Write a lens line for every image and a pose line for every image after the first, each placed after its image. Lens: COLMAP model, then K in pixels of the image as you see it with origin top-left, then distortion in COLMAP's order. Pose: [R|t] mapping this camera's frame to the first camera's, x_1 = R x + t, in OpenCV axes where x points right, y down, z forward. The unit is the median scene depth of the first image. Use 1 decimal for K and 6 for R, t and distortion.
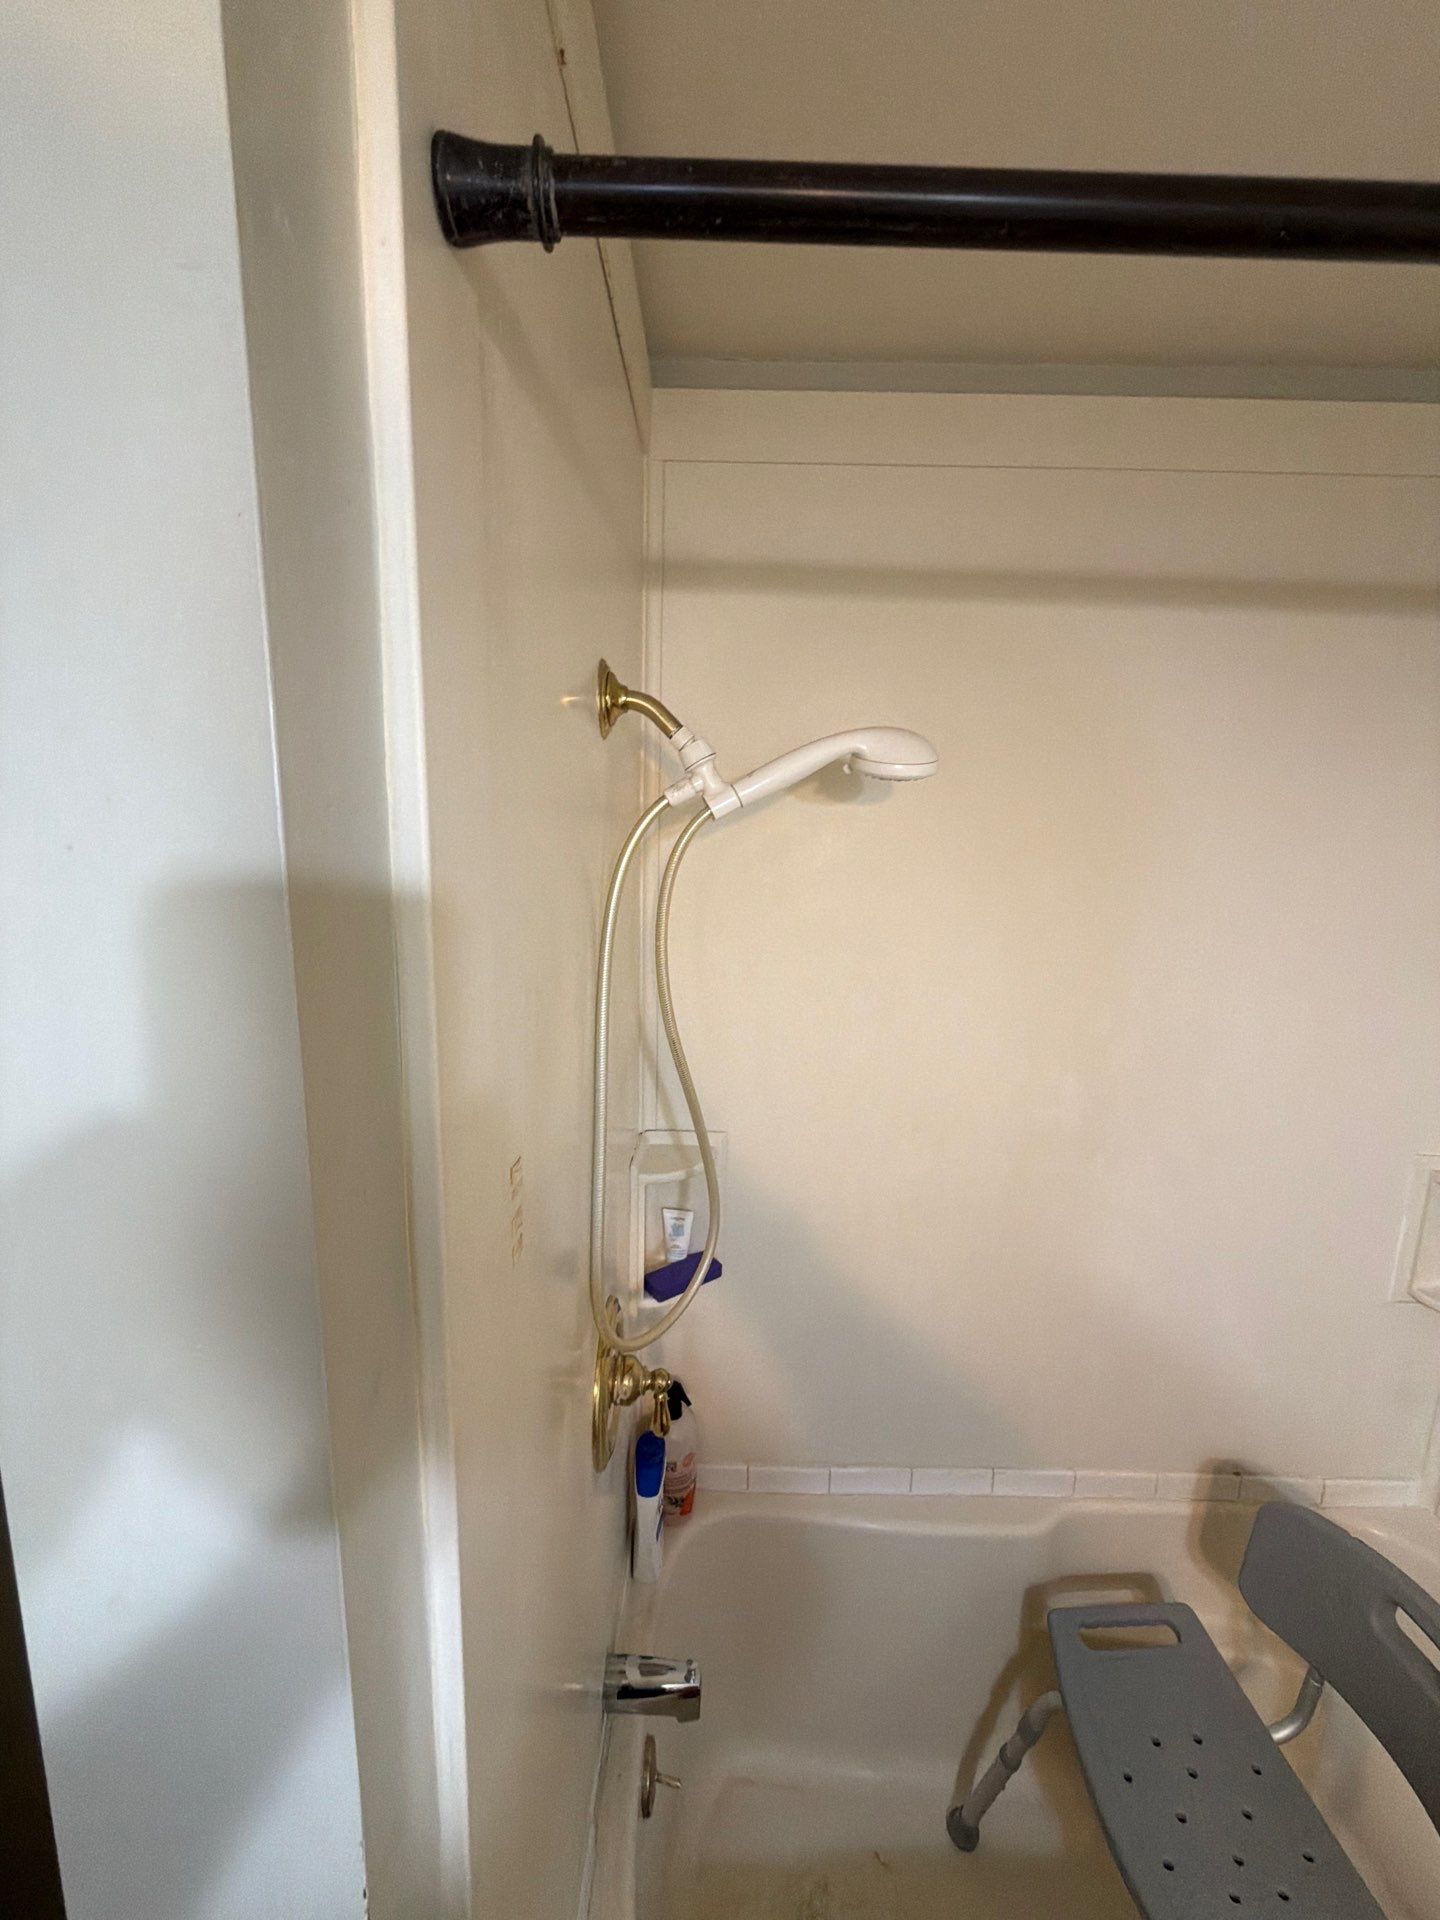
lens RADIAL K [[770.1, 0, 724.2], [0, 770.1, 961.3], [0, 0, 1]] dist [0.002211, 0.000351]
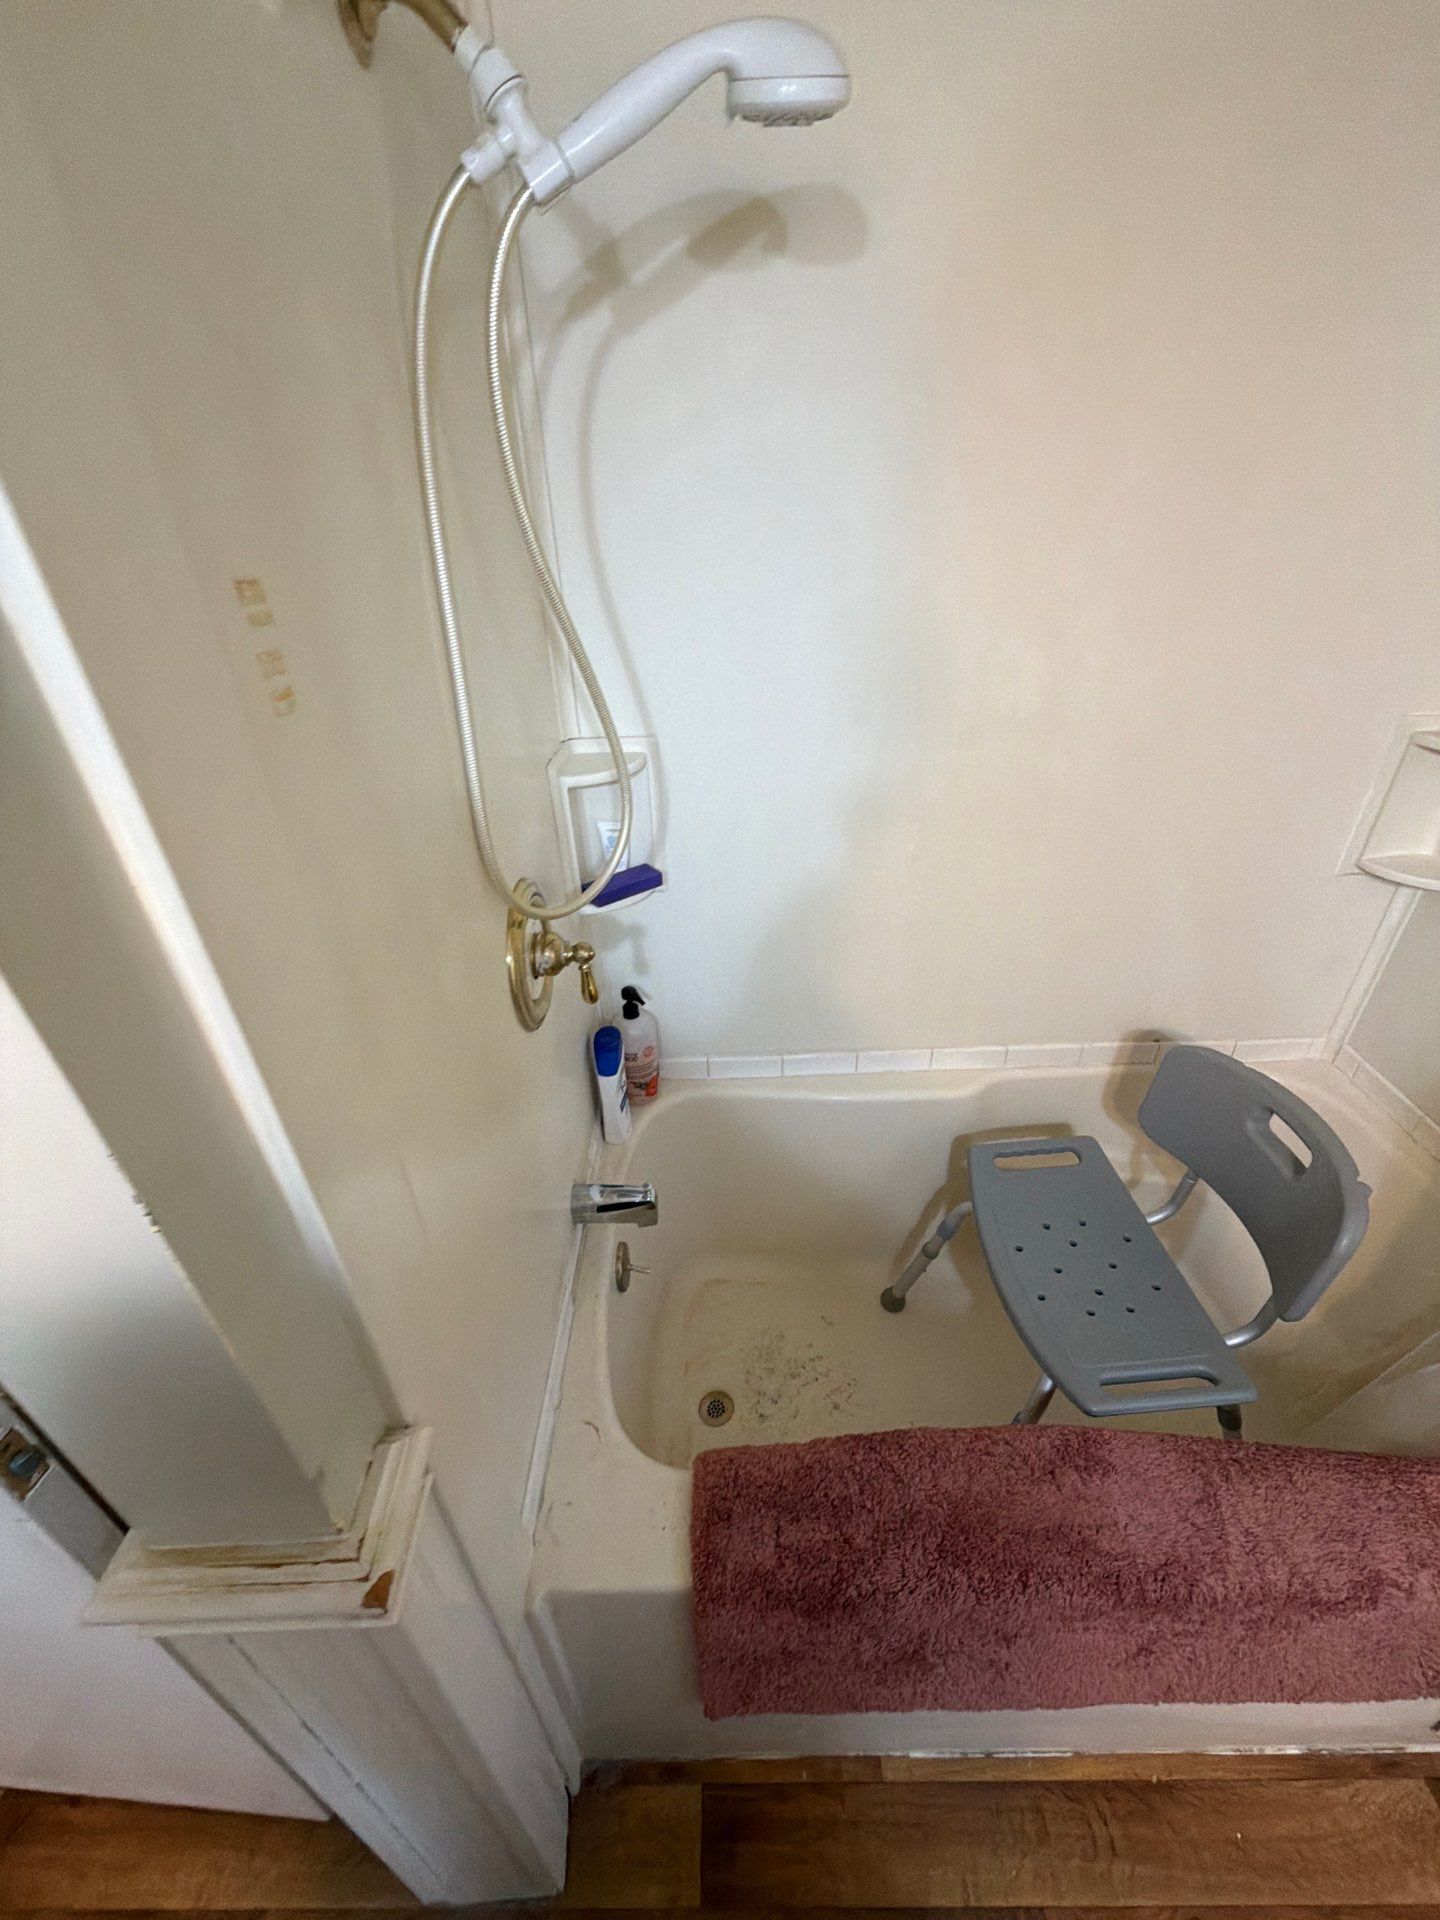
lens RADIAL K [[770.1, 0, 722.5], [0, 770.1, 955.9], [0, 0, 1]] dist [0.002211, 0.000351]
pose [[0.998453, -0.053324, -0.015744, 0.087733], [0.055406, 0.930627, 0.361751, 0.144055], [-0.004638, -0.362064, 0.932142, 0.039756]]
